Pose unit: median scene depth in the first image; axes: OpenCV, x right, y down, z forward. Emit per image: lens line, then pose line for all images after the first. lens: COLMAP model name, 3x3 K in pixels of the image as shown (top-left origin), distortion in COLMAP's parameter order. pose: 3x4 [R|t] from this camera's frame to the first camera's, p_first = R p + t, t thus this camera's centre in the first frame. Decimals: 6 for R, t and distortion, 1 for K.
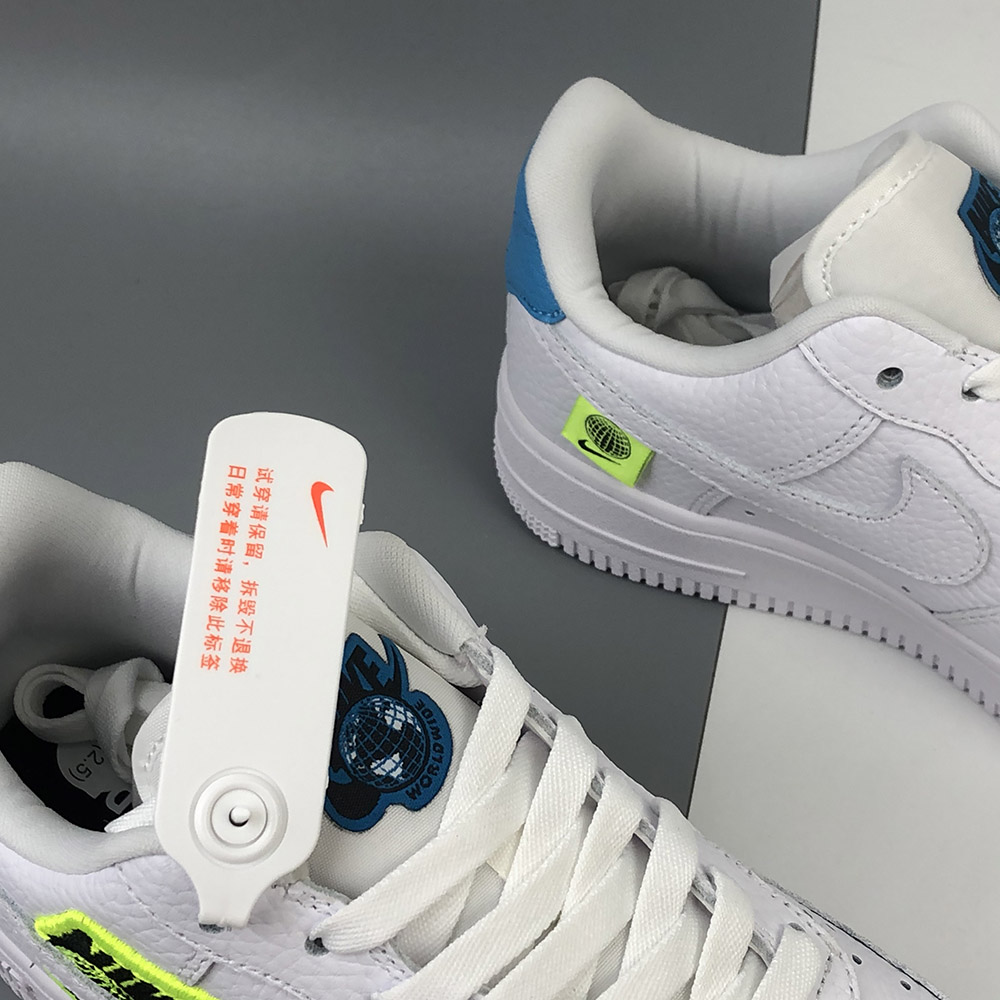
lens RADIAL K [[1960.9, 0, 494.3], [0, 1960.9, 497.9], [0, 0, 1]] dist [0.168192, 0.000000]
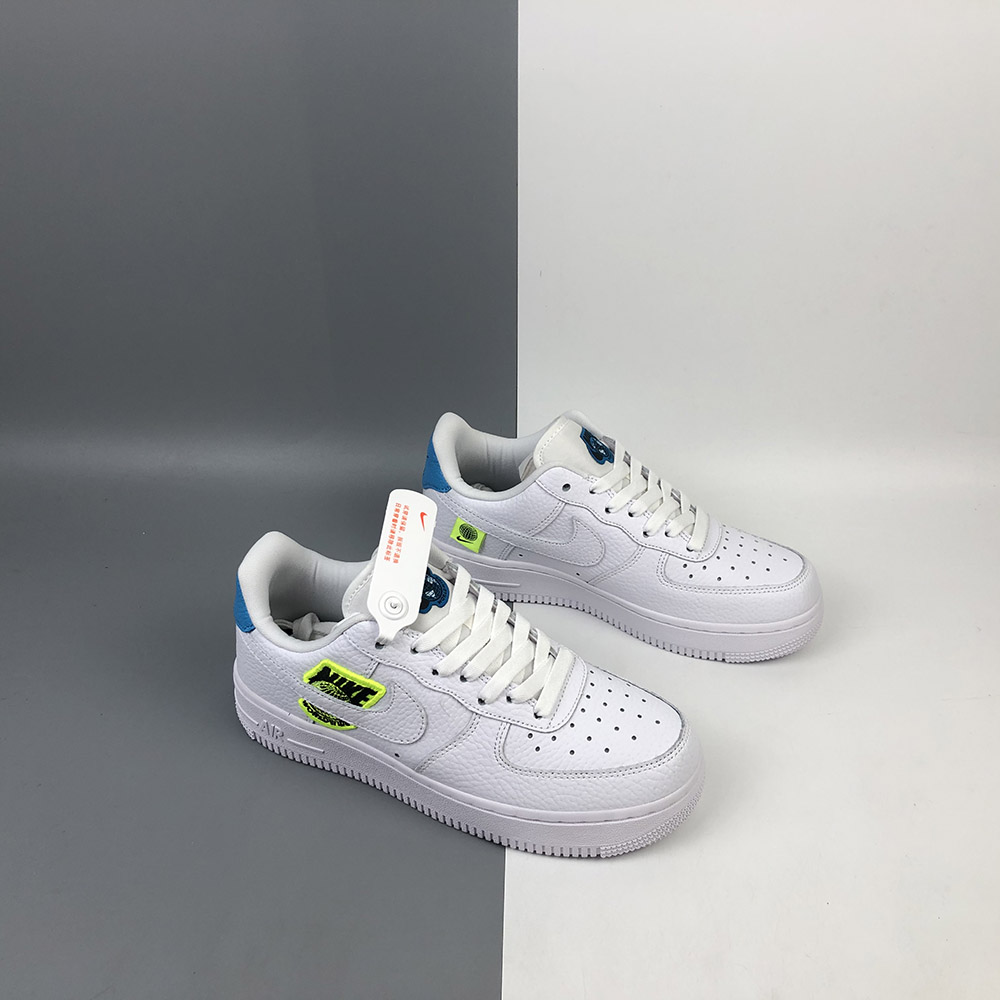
lens RADIAL K [[1096.2, 0, 504.1], [0, 1096.2, 503.0], [0, 0, 1]] dist [0.137711, 0.000000]
pose [[0.976672, -0.061649, 0.205699, -0.240718], [0.114823, 0.959391, -0.257654, 0.384348], [-0.181462, 0.275262, 0.944088, -0.565183]]
